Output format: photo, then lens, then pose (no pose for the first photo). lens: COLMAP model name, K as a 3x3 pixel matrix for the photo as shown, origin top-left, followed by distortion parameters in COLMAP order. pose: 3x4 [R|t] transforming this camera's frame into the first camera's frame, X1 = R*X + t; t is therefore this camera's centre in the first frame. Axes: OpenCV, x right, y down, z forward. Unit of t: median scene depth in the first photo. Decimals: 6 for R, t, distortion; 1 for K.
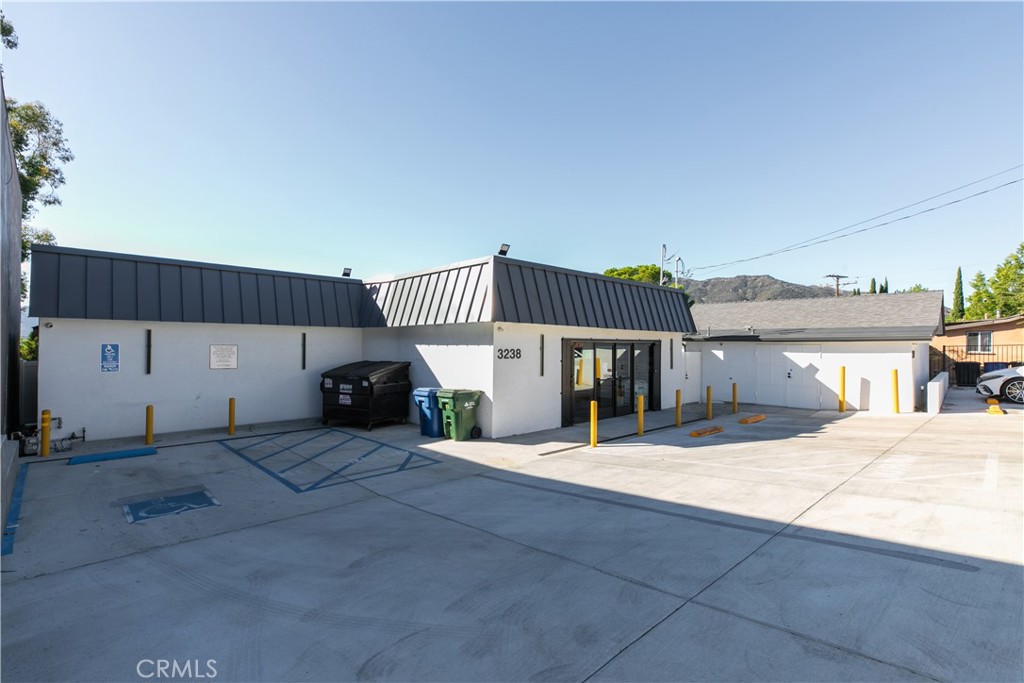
lens RADIAL K [[470.6, 0, 508.3], [0, 470.6, 340.2], [0, 0, 1]] dist [0.008602, 0.000057]
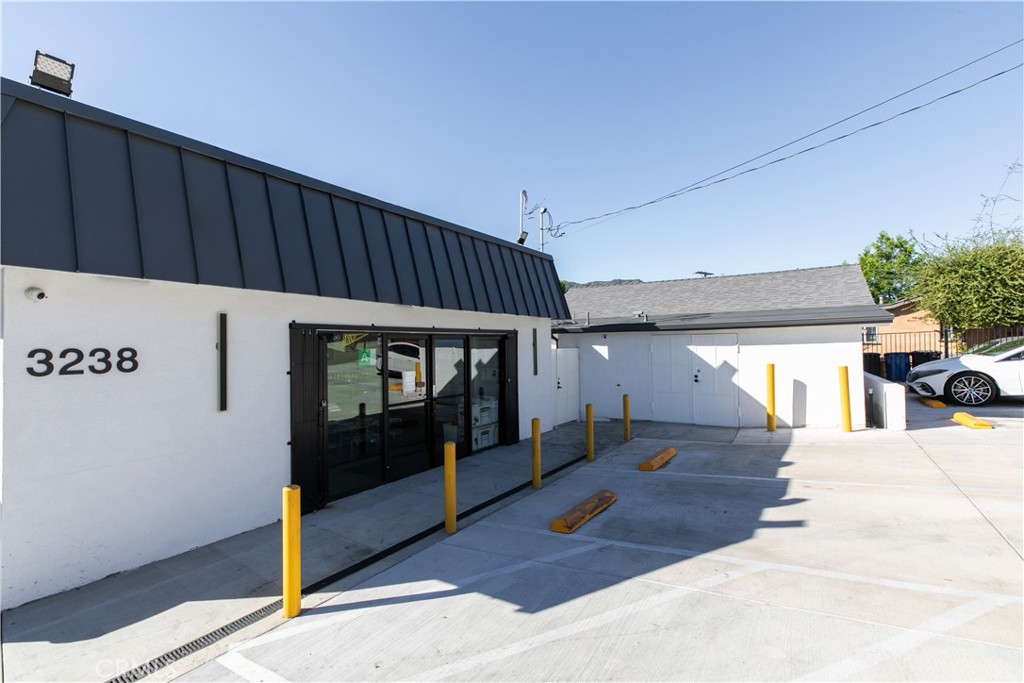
lens RADIAL K [[470.6, 0, 521.8], [0, 470.6, 338.8], [0, 0, 1]] dist [0.008602, 0.000057]
pose [[0.967062, -0.017056, 0.253967, 0.180279], [0.018682, 0.999818, -0.003989, 0.014263], [-0.253853, 0.008602, 0.967205, 0.413808]]
